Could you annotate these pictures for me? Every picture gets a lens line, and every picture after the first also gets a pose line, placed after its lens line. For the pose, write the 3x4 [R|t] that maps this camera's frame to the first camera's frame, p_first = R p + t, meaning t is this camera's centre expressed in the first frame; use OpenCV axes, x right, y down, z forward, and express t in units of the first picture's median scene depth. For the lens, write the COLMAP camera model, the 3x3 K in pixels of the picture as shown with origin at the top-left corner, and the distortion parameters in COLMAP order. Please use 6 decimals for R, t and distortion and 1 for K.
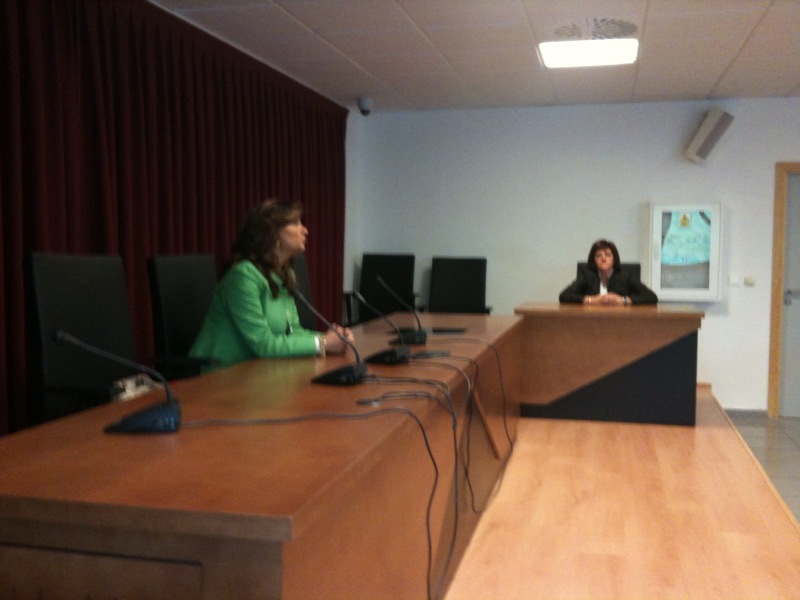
lens RADIAL K [[834.4, 0, 418.0], [0, 834.4, 296.2], [0, 0, 1]] dist [0.175747, -0.336946]
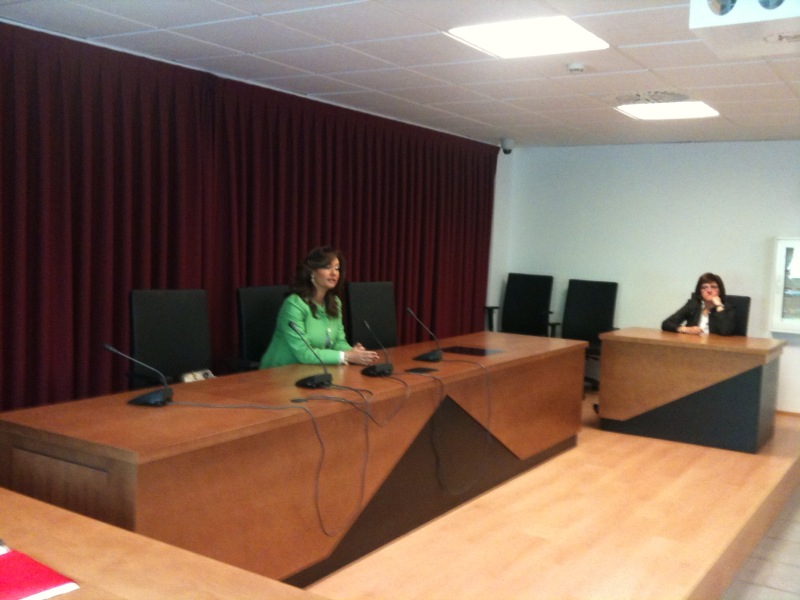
lens RADIAL K [[834.4, 0, 418.0], [0, 834.4, 296.2], [0, 0, 1]] dist [0.175747, -0.336946]
pose [[0.947505, 0.054256, -0.315103, 0.268786], [-0.052915, 0.998517, 0.012814, -0.041342], [0.315331, 0.004532, 0.948971, -0.172196]]
